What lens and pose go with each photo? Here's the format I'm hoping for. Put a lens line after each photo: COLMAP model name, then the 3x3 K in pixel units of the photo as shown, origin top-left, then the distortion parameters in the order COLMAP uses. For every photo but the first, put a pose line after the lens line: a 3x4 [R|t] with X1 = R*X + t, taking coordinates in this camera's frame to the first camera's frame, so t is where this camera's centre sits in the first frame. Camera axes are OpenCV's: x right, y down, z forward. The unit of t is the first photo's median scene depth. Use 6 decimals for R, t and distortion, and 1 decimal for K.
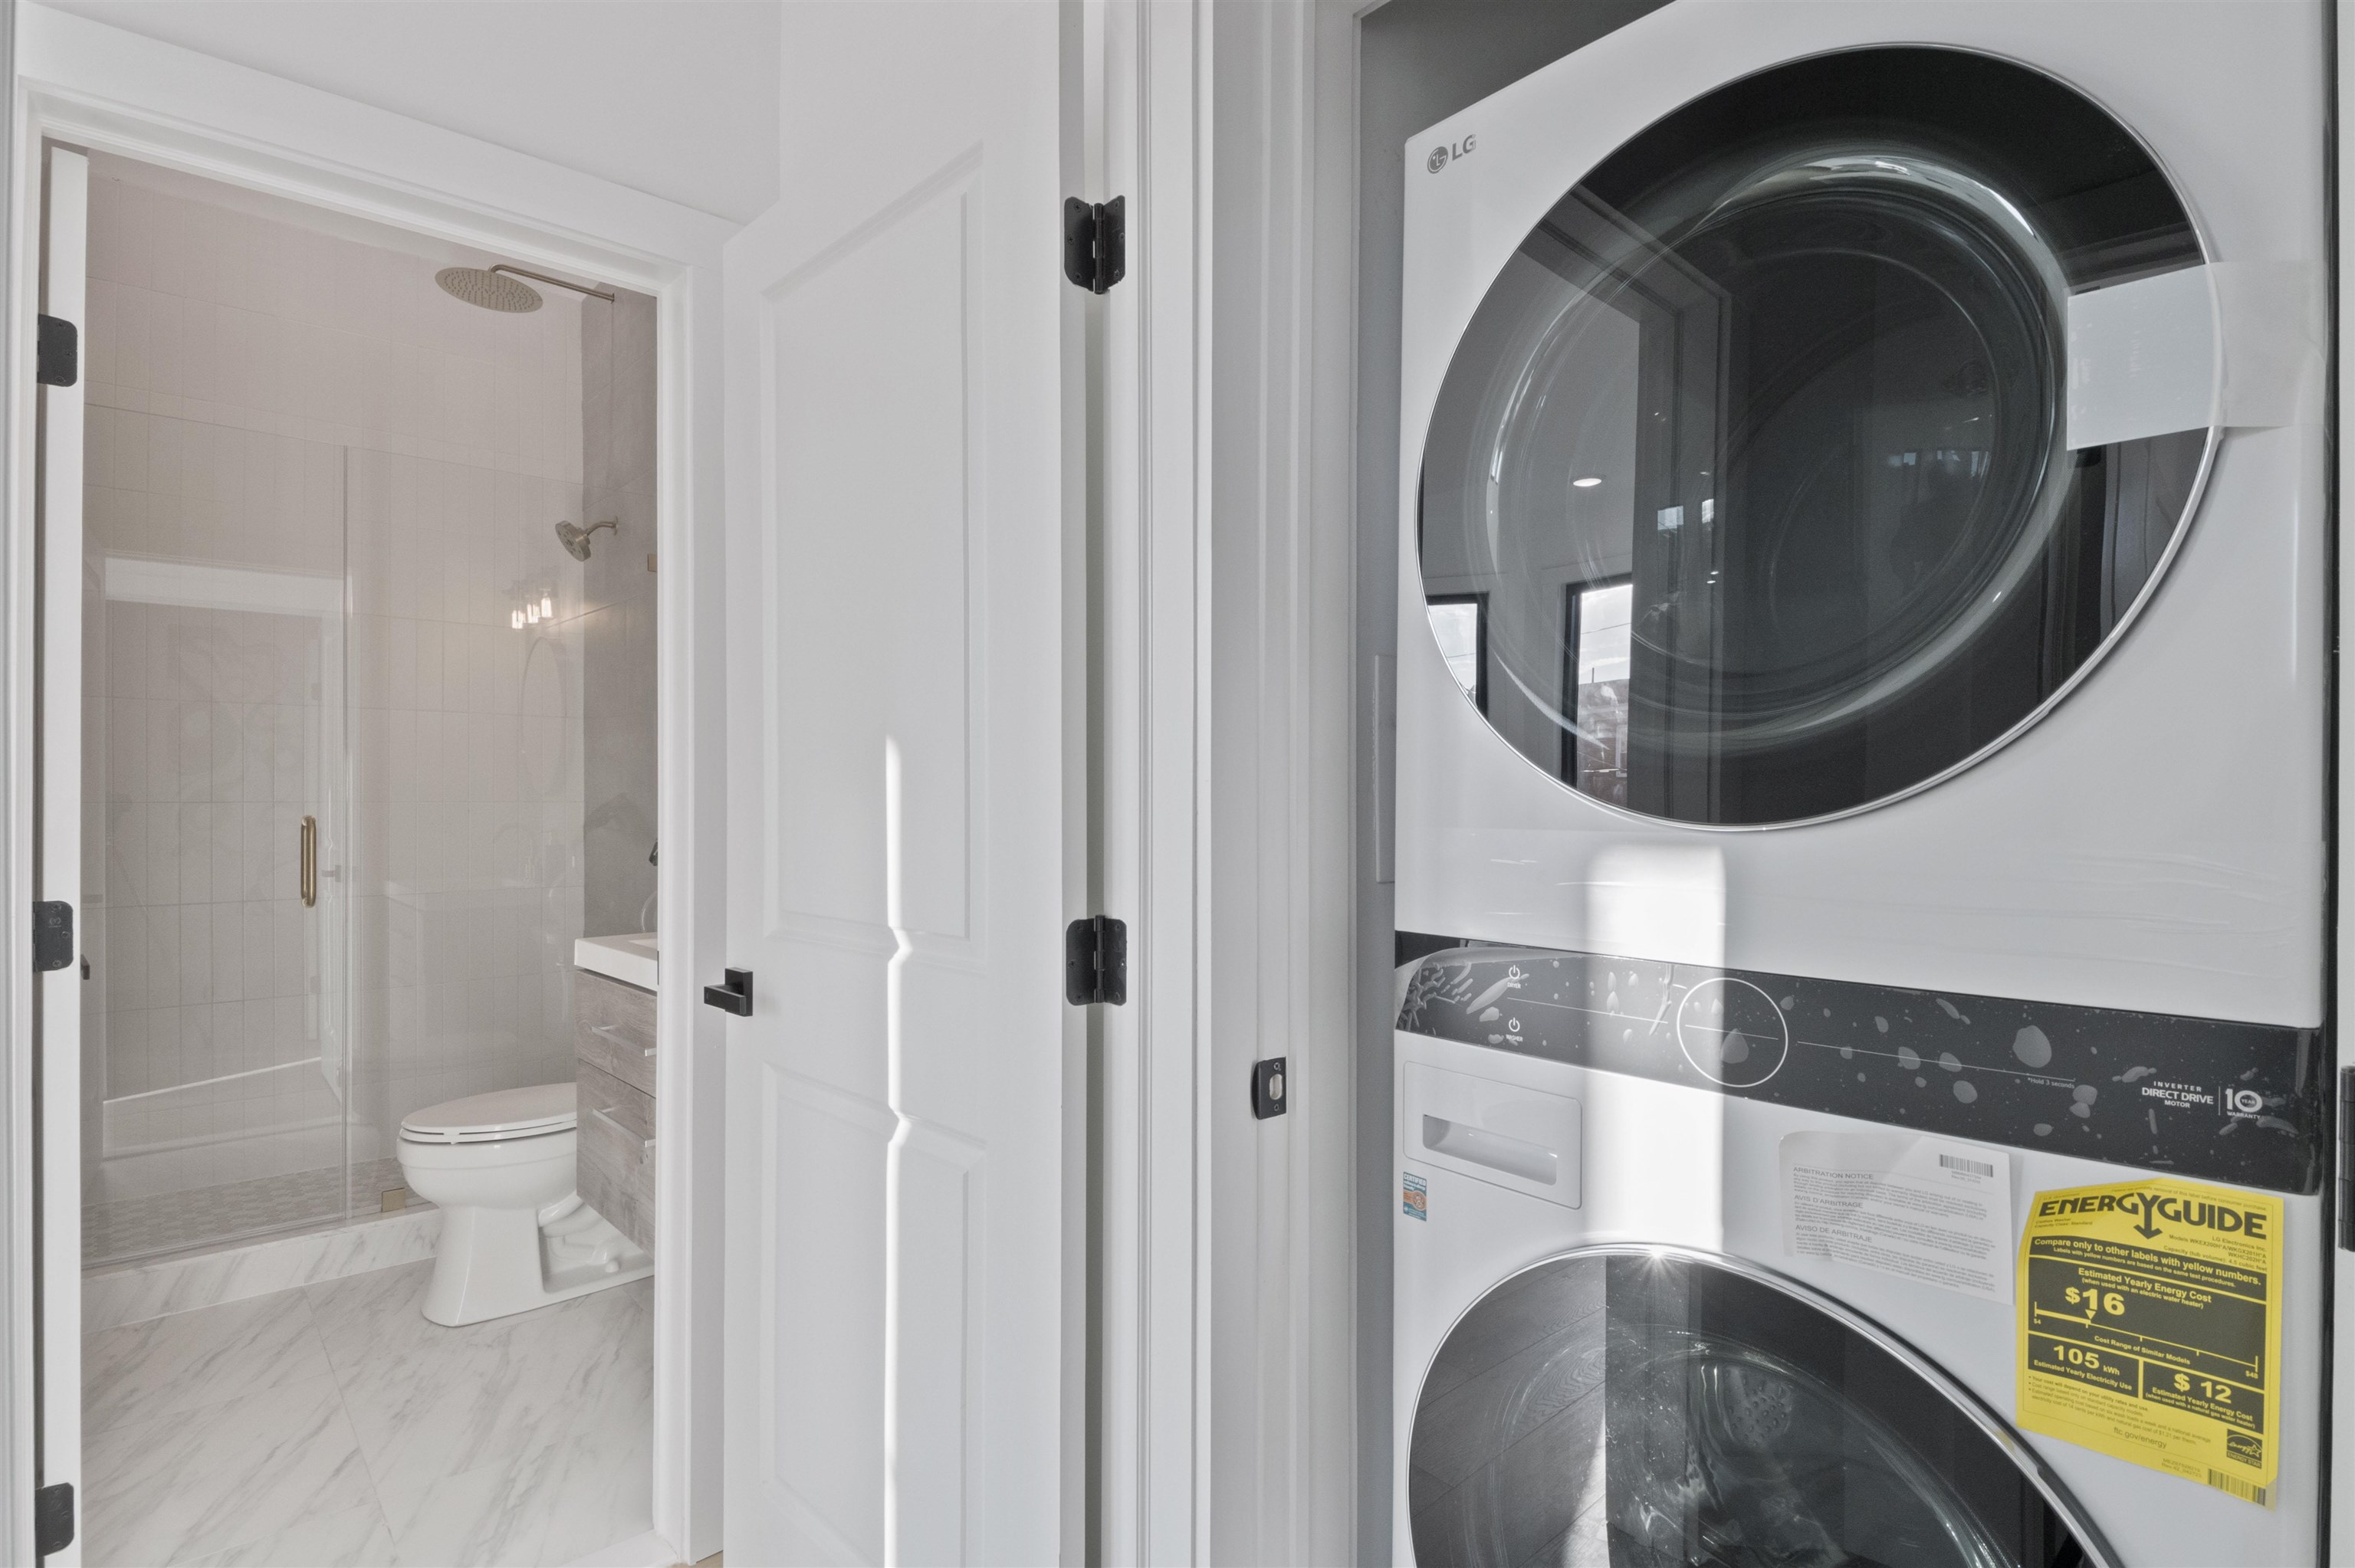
lens RADIAL K [[1174.1, 0, 1167.4], [0, 1174.1, 788.9], [0, 0, 1]] dist [0.001096, -0.017430]
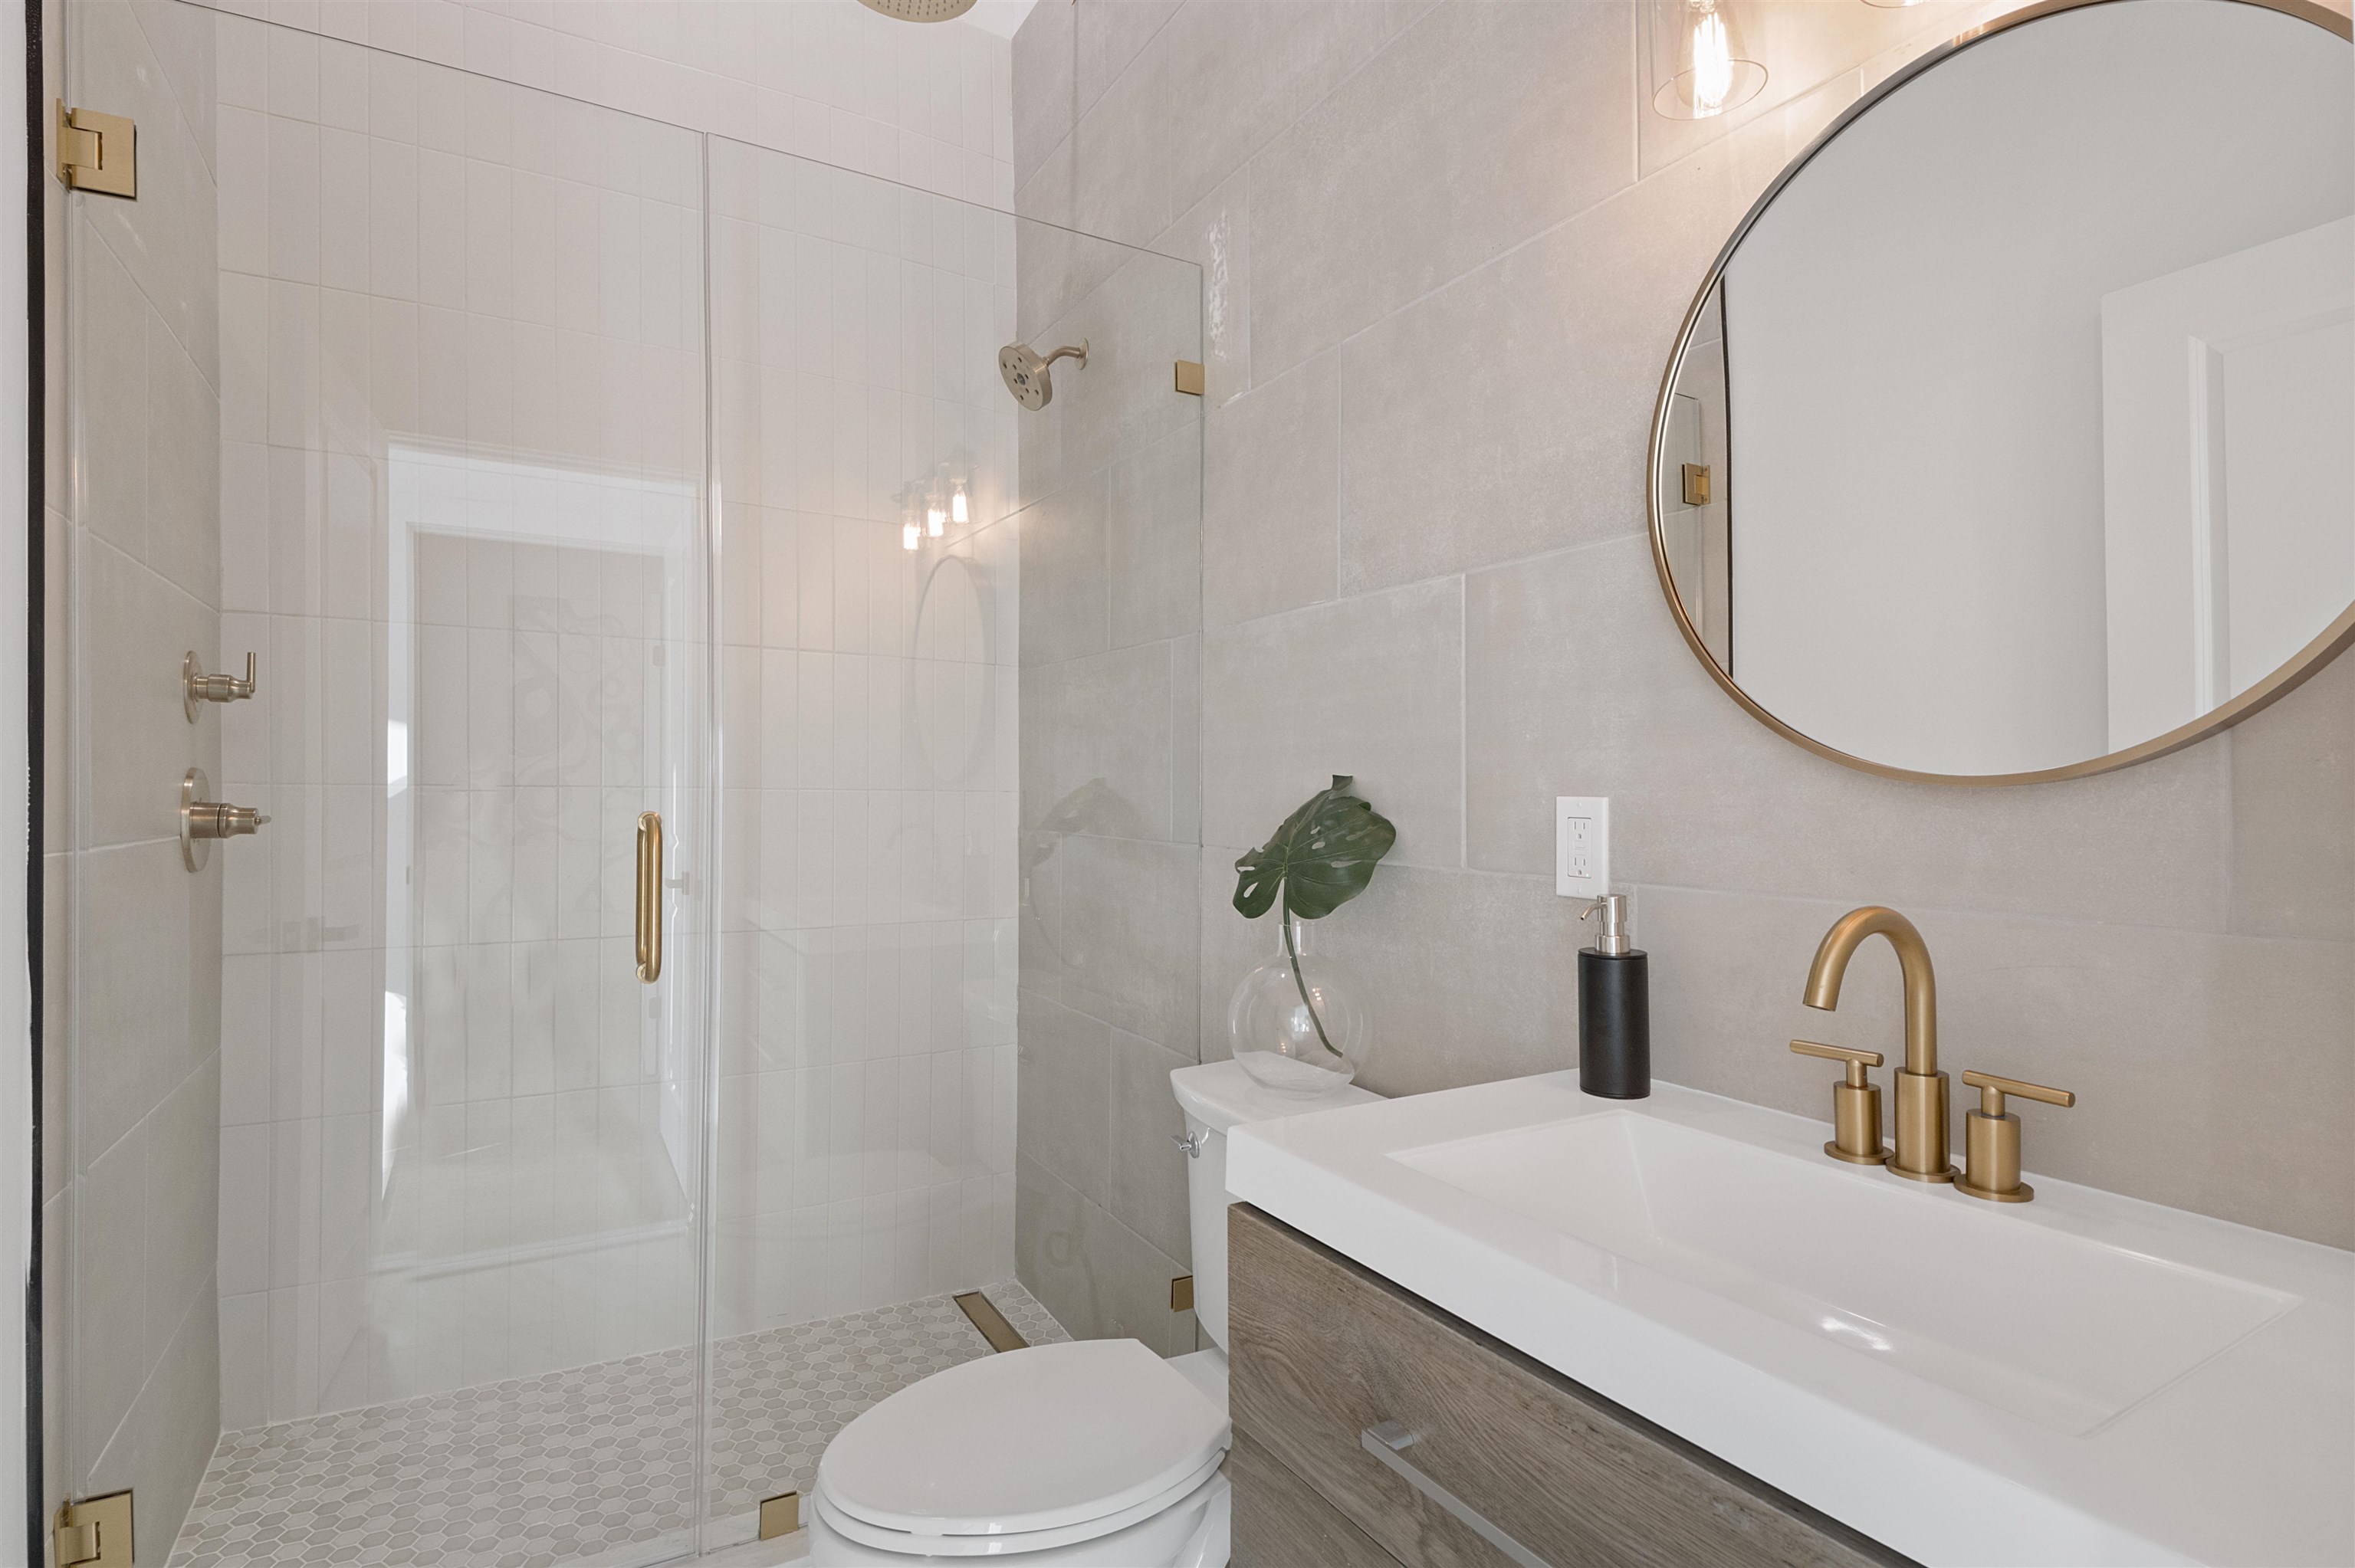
lens RADIAL K [[1251.6, 0, 1179.7], [0, 1251.6, 801.5], [0, 0, 1]] dist [0.043636, -0.020833]
pose [[0.972101, 0.014783, -0.234098, -0.265896], [-0.010866, 0.999779, 0.018014, 0.003309], [0.234312, -0.014968, 0.972046, 0.362746]]
